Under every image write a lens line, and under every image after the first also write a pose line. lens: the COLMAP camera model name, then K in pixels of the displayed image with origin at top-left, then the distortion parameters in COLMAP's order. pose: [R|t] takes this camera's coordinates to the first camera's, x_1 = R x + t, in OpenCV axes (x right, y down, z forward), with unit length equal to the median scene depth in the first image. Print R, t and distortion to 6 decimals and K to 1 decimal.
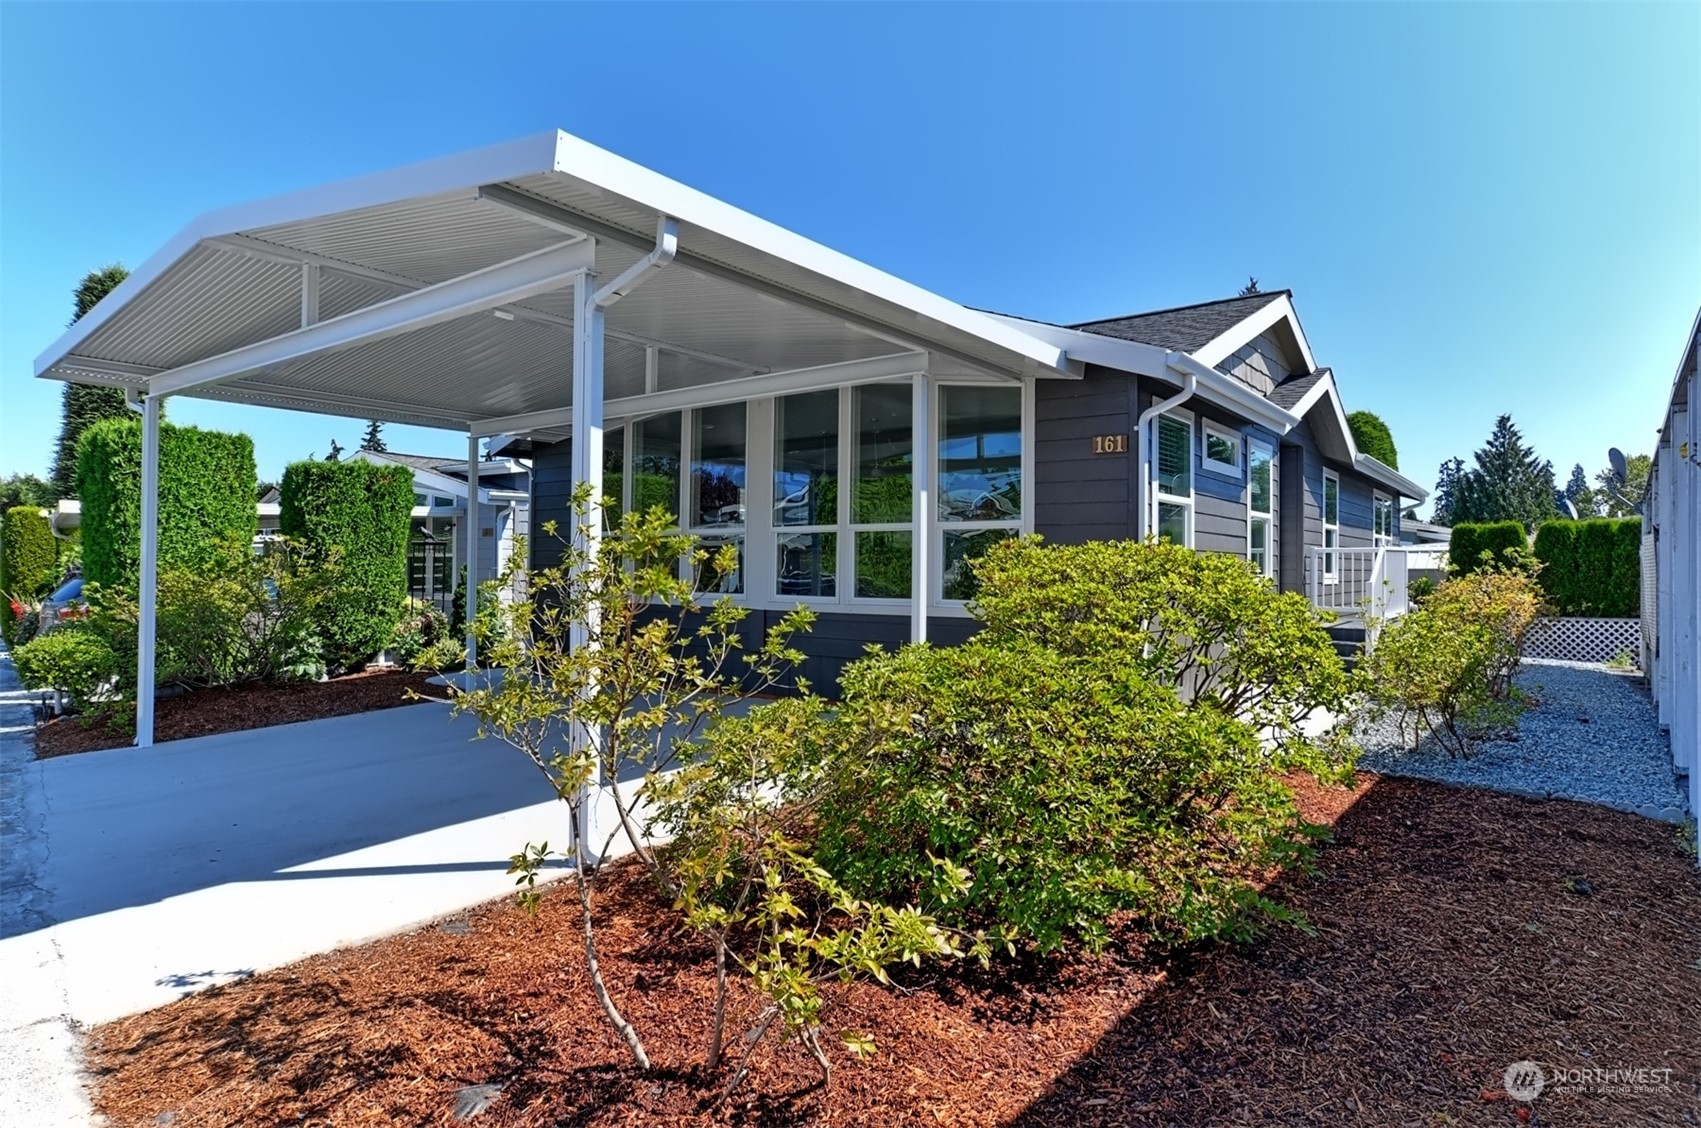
lens RADIAL K [[951.9, 0, 848.9], [0, 951.9, 558.7], [0, 0, 1]] dist [-0.004510, 0.010947]
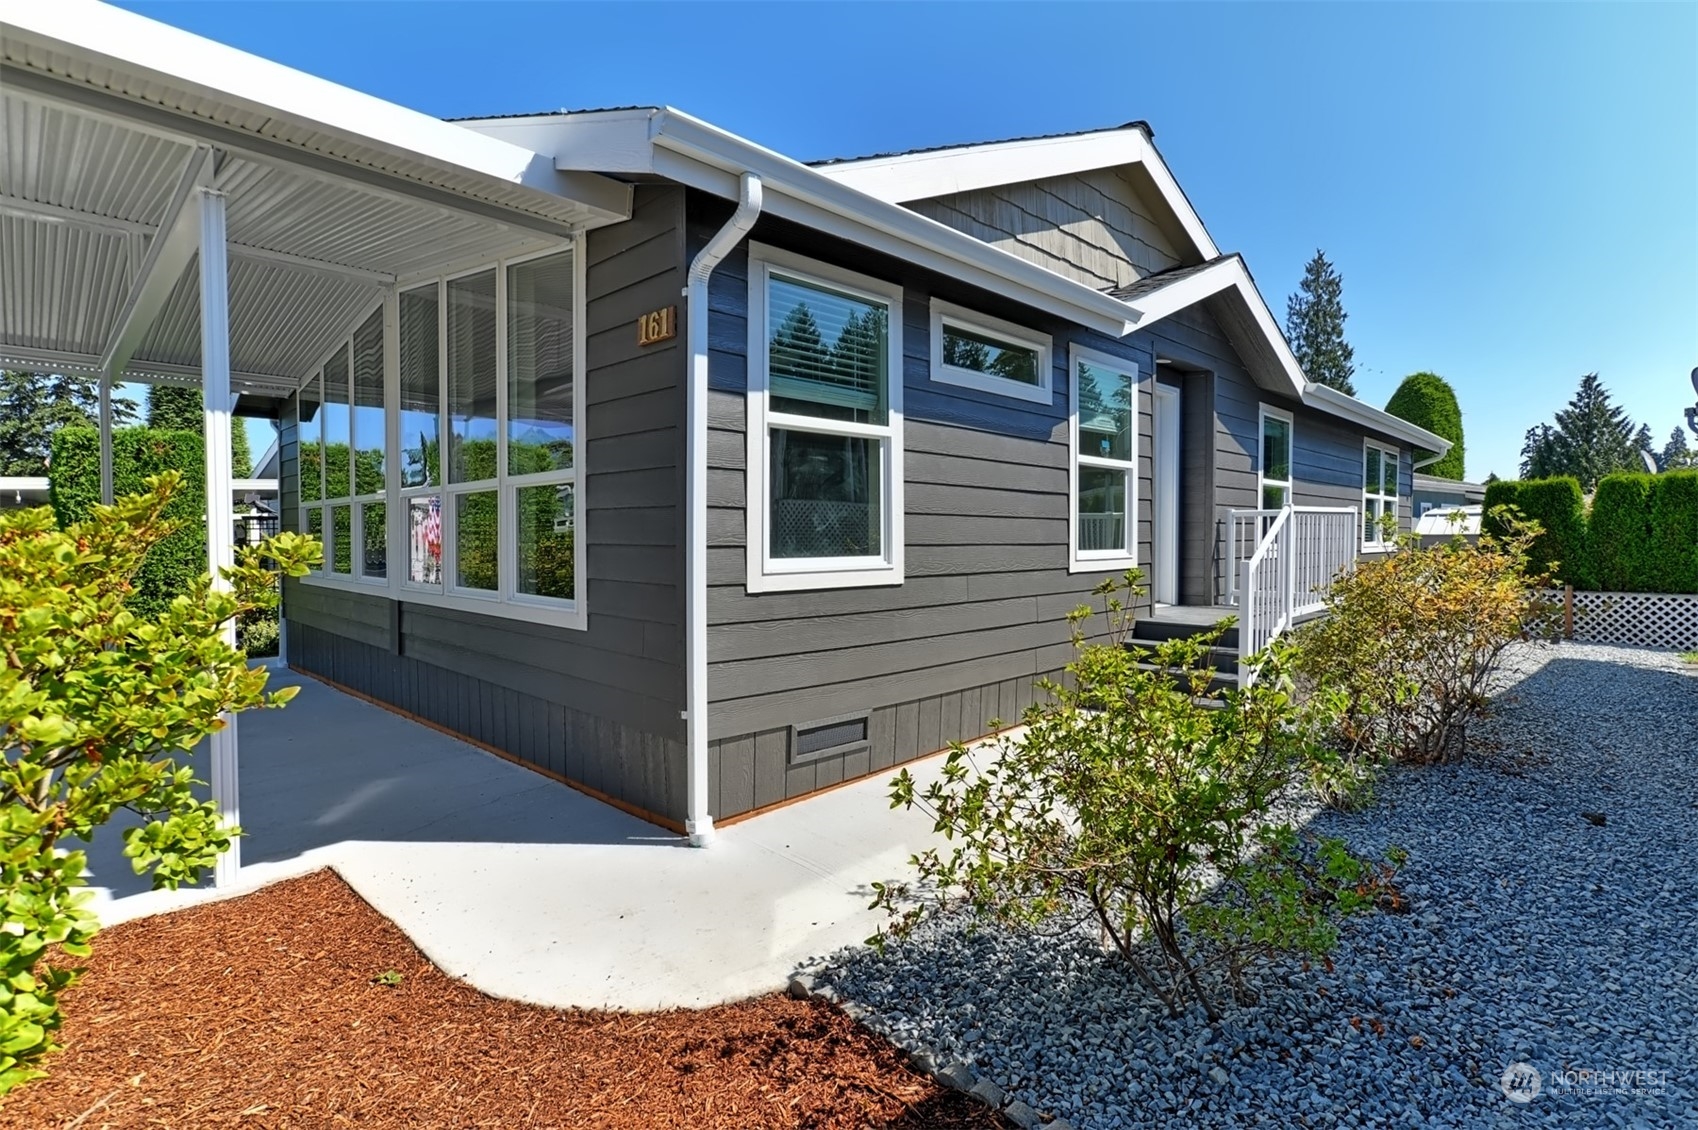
lens RADIAL K [[826.0, 0, 835.2], [0, 826.0, 564.0], [0, 0, 1]] dist [-0.016090, 0.014826]
pose [[0.990099, -0.003326, -0.140334, 0.314623], [0.009478, 0.999022, 0.043194, 0.000086], [0.140053, -0.044097, 0.989162, 0.370755]]
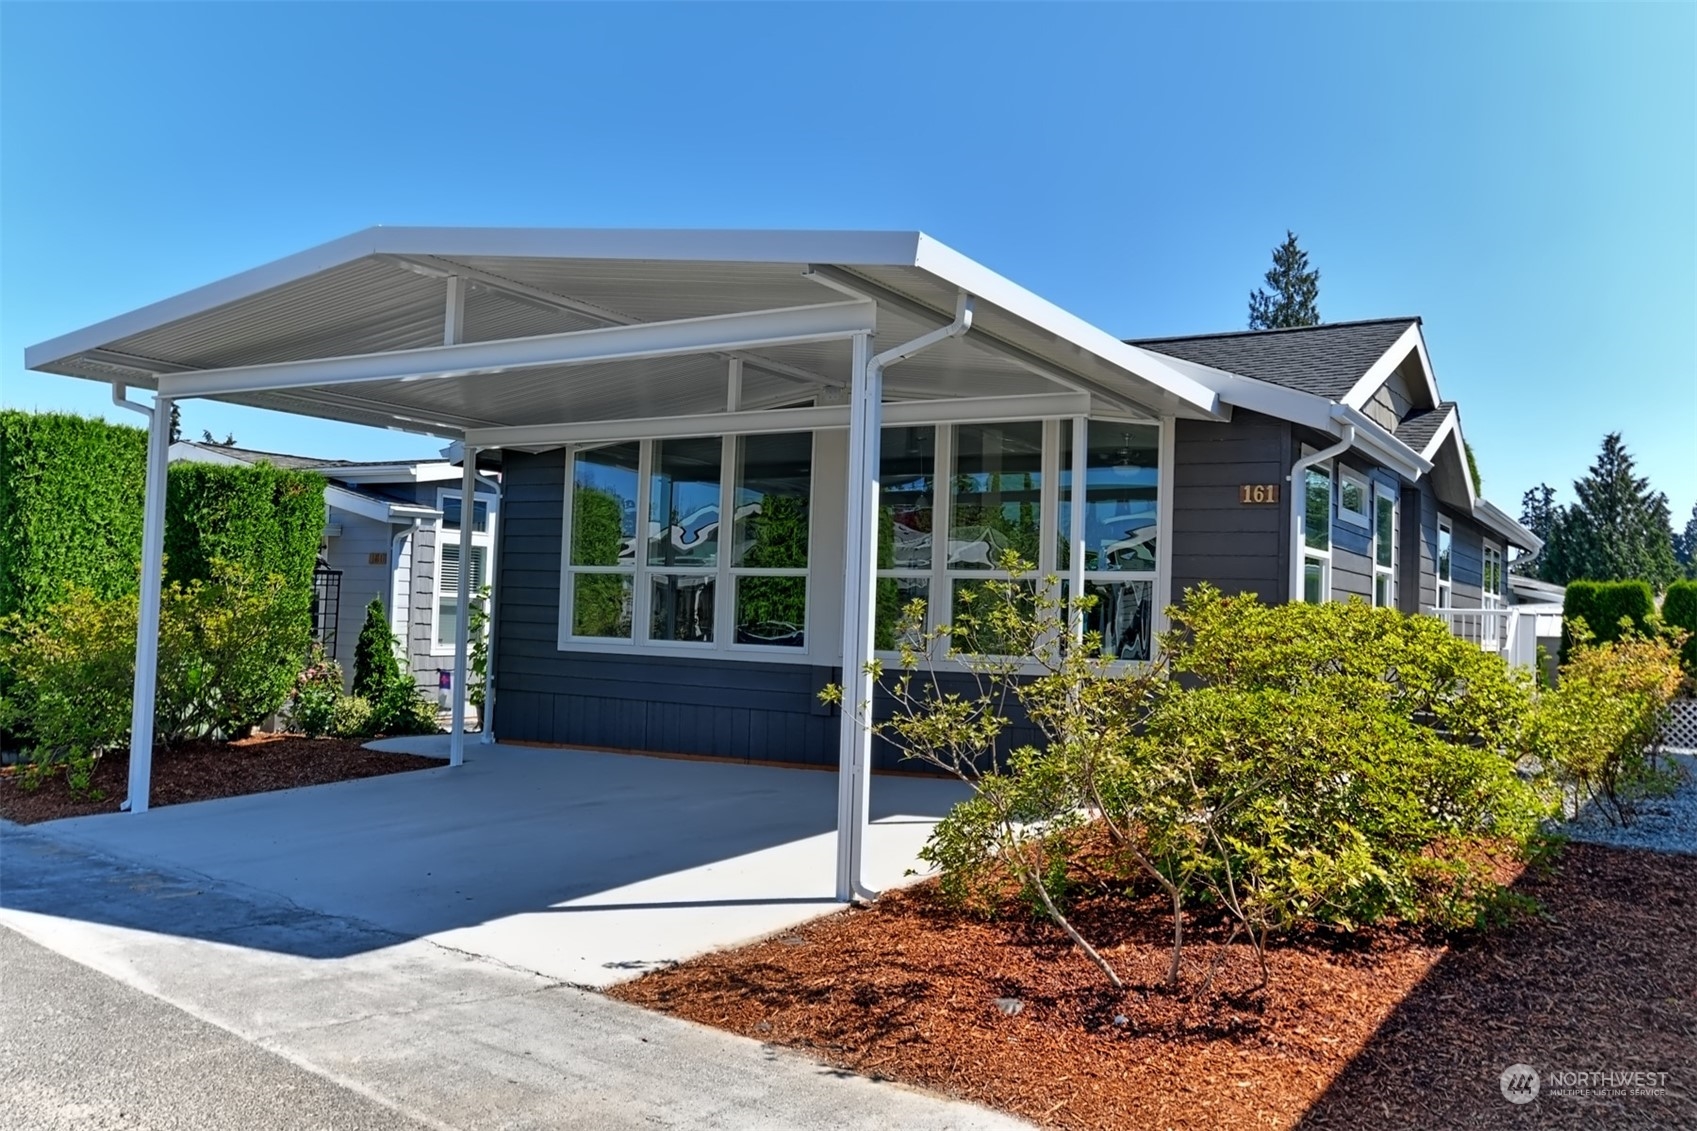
lens RADIAL K [[1391.0, 0, 855.1], [0, 1391.0, 567.1], [0, 0, 1]] dist [0.006708, 0.017129]
pose [[0.993633, 0.028866, 0.108901, -0.186571], [-0.026015, 0.999283, -0.027515, -0.000443], [-0.109617, 0.024507, 0.993672, -0.216776]]
